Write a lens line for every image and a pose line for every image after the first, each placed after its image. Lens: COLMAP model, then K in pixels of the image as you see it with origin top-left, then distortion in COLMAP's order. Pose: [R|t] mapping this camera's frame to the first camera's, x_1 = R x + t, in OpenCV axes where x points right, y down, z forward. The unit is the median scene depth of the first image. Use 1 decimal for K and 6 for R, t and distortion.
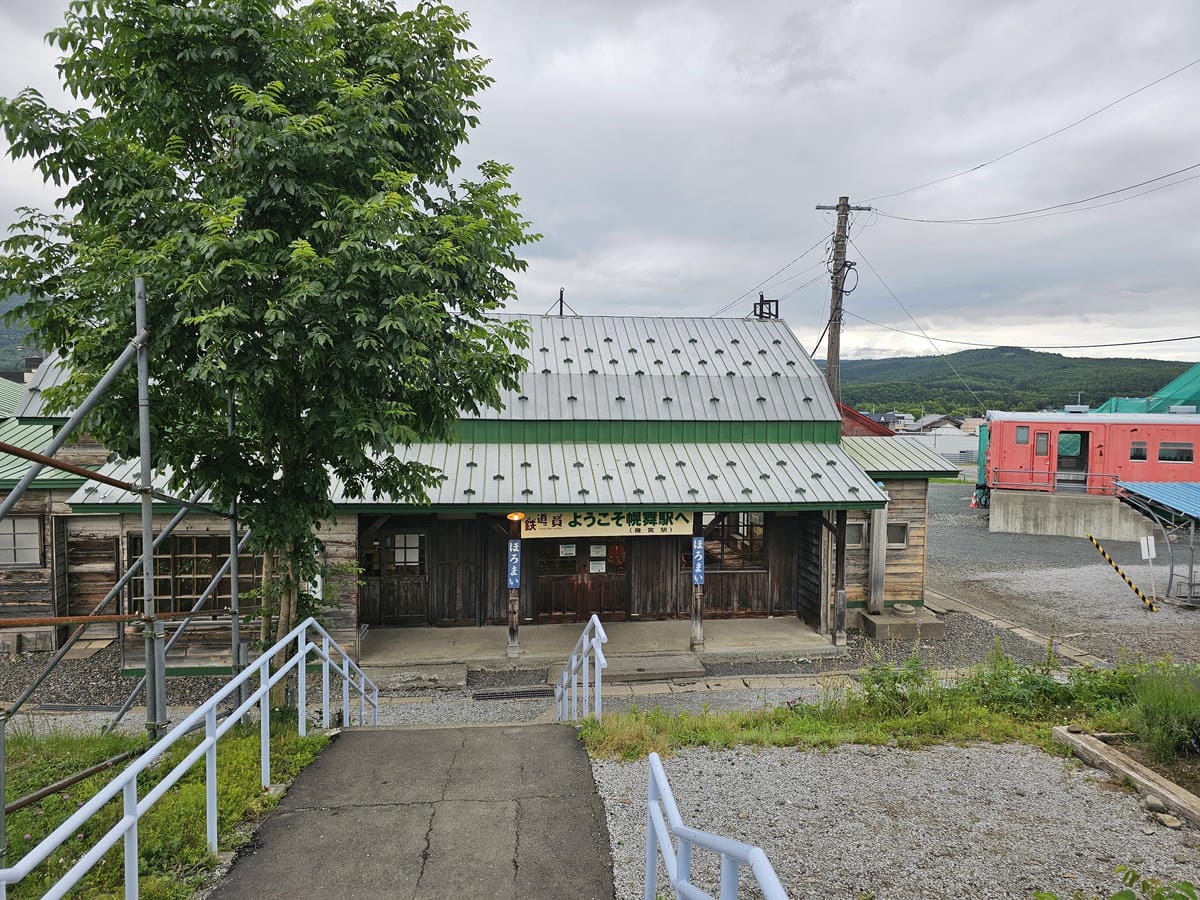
lens RADIAL K [[815.1, 0, 598.6], [0, 815.1, 449.8], [0, 0, 1]] dist [0.044465, -0.029443]
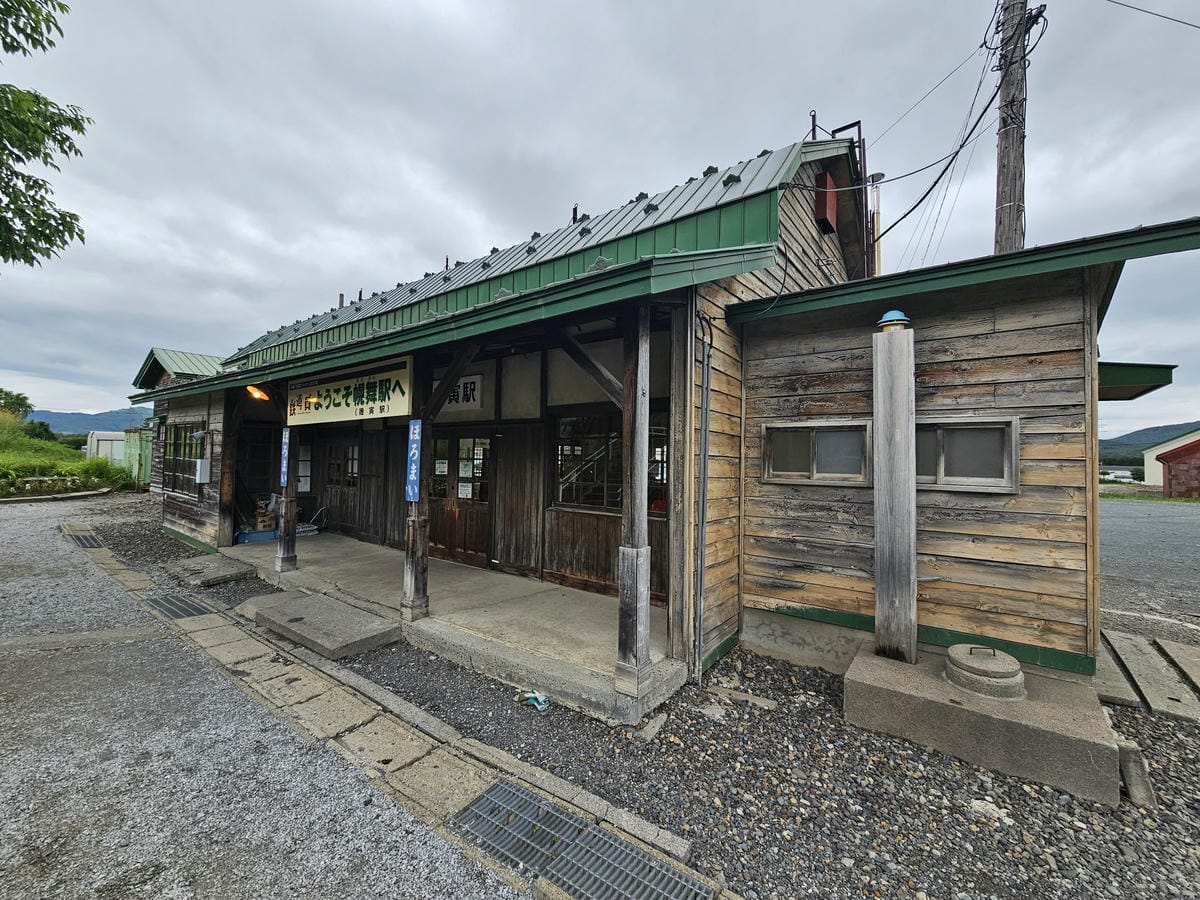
lens RADIAL K [[495.2, 0, 601.9], [0, 495.2, 449.9], [0, 0, 1]] dist [-0.000726, 0.000067]
pose [[0.716405, -0.011010, -0.697598, 0.411278], [-0.049160, 0.996594, -0.066214, 0.128749], [0.695951, 0.081730, 0.713423, 0.746251]]
